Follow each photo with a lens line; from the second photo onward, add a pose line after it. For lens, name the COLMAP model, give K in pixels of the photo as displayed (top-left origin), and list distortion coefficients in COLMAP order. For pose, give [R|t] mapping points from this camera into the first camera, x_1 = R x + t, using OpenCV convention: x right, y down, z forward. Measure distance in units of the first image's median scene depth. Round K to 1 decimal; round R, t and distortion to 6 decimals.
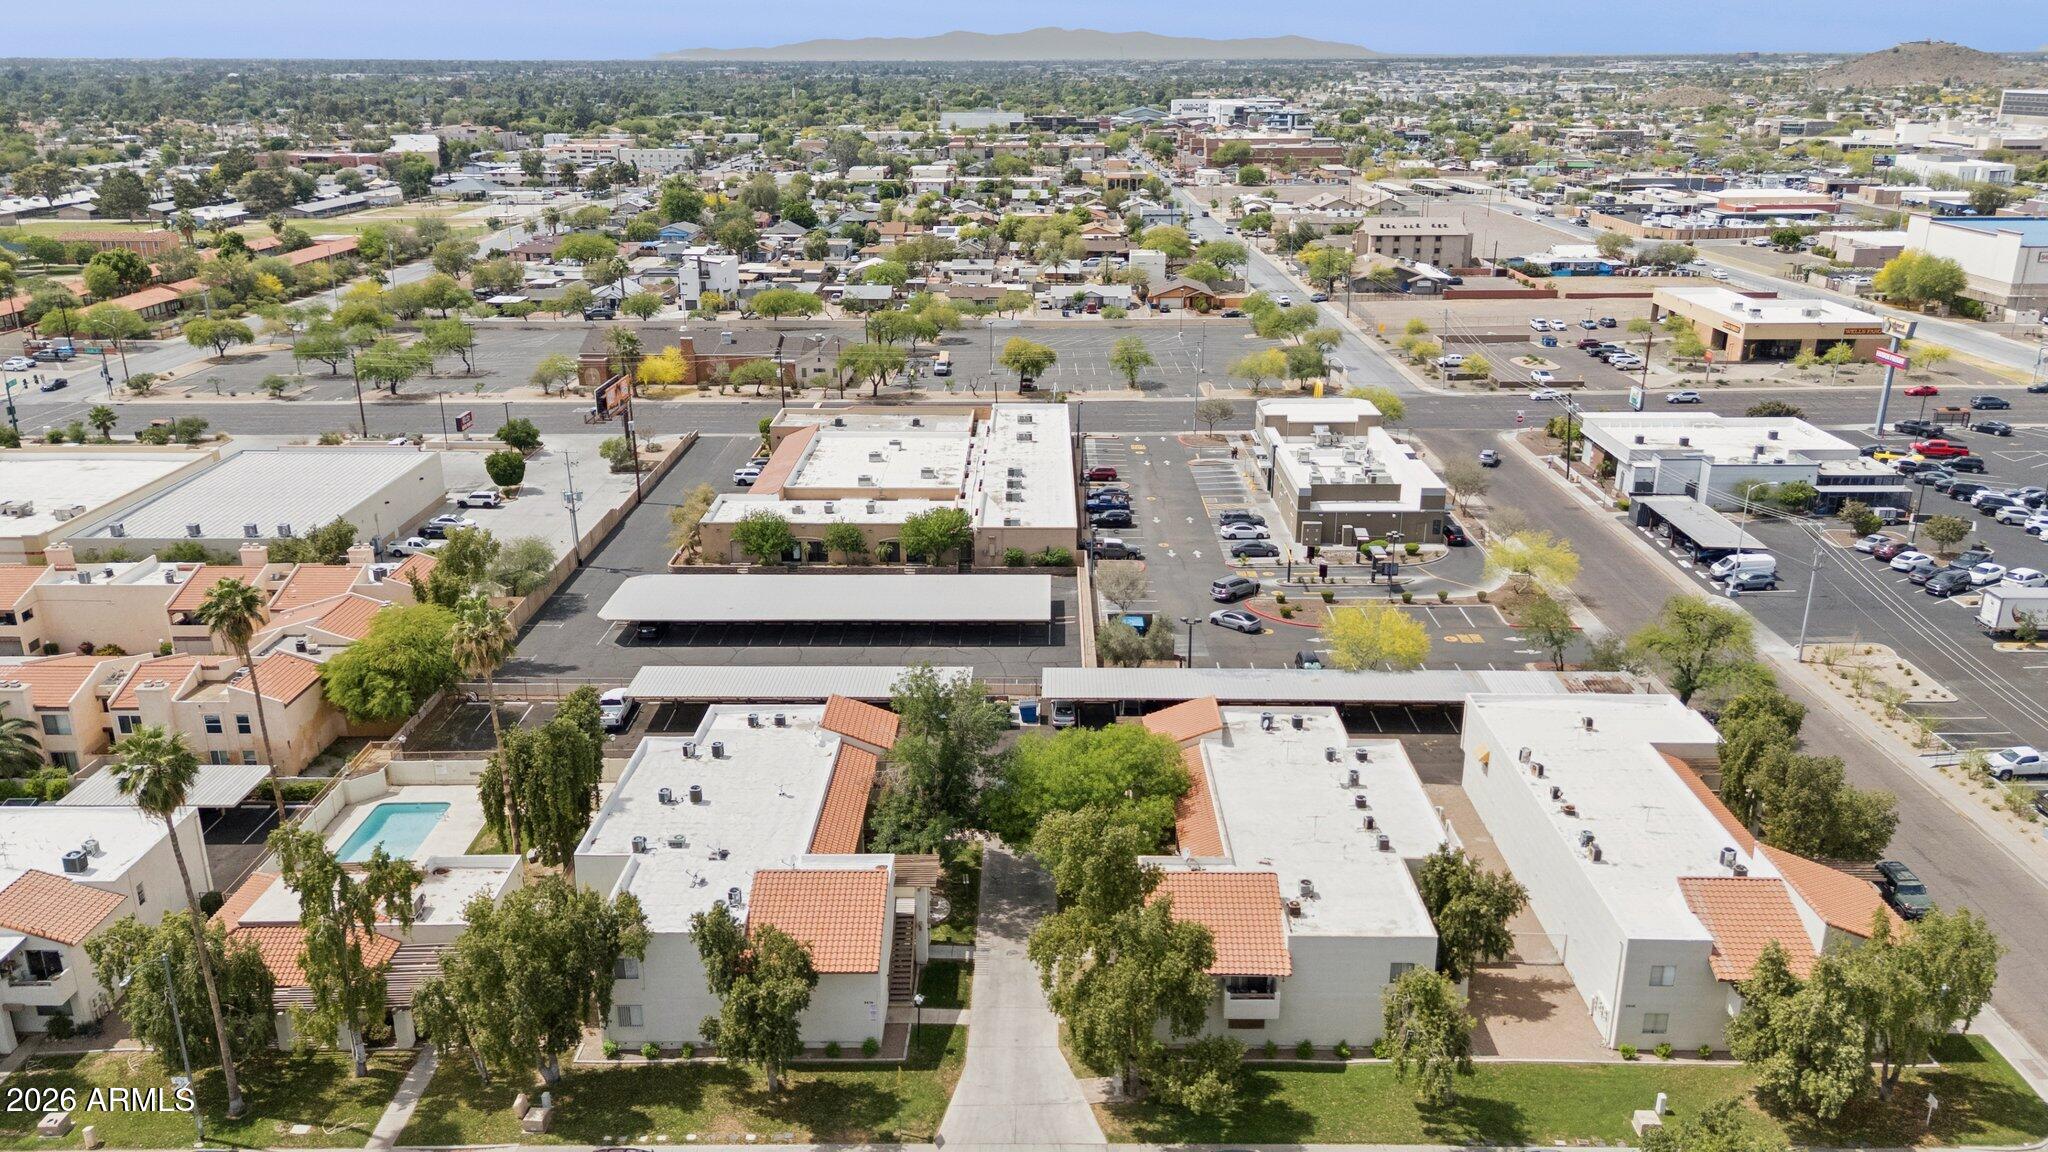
lens RADIAL K [[1504.1, 0, 1043.3], [0, 1504.1, 569.1], [0, 0, 1]] dist [0.056566, -0.035201]
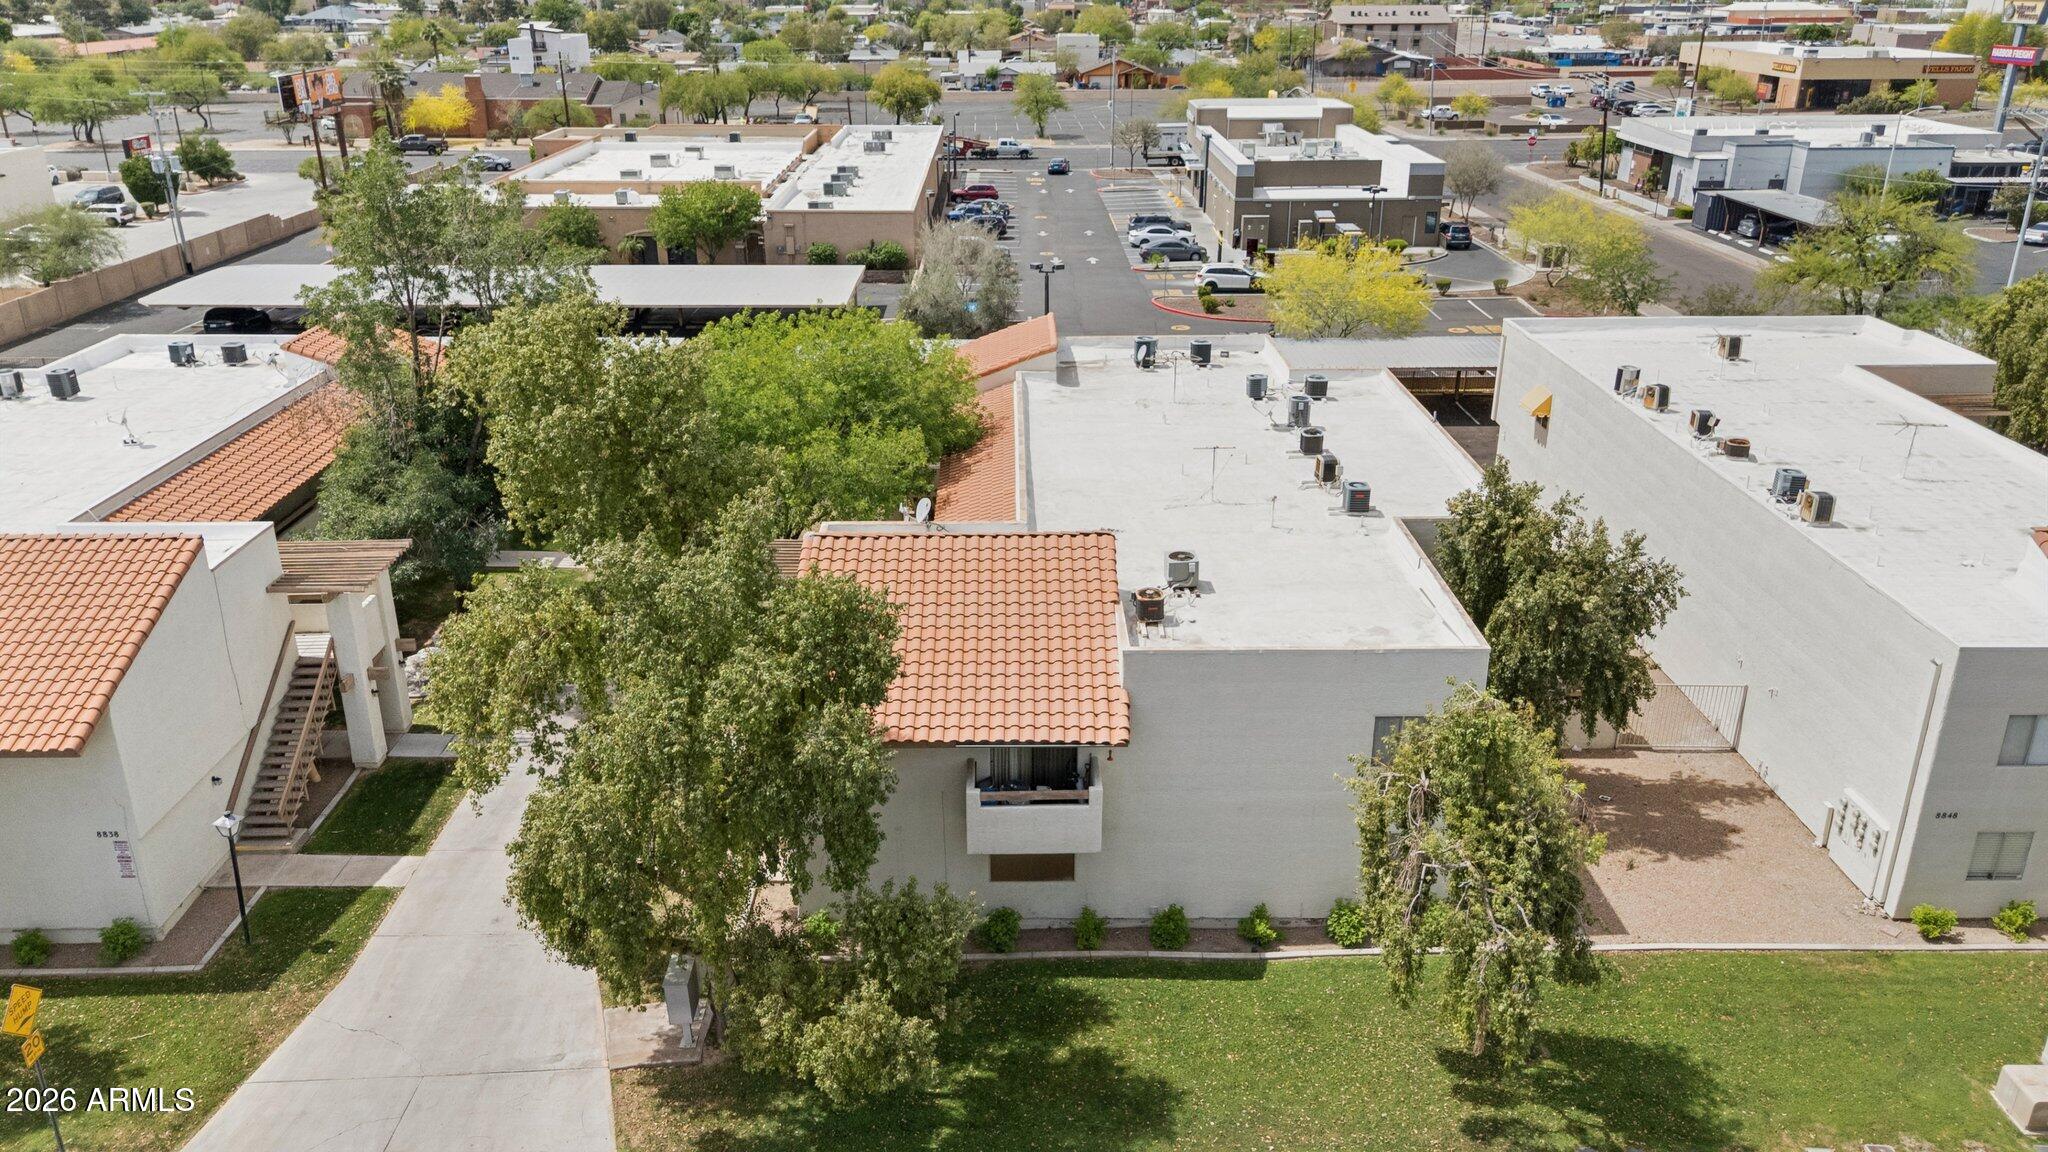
lens RADIAL K [[1504.1, 0, 1031.4], [0, 1504.1, 566.1], [0, 0, 1]] dist [0.056566, -0.035201]
pose [[0.999881, -0.009577, 0.012099, 0.125021], [0.008943, 0.998638, 0.051411, 0.187590], [-0.012575, -0.051296, 0.998604, 0.564061]]
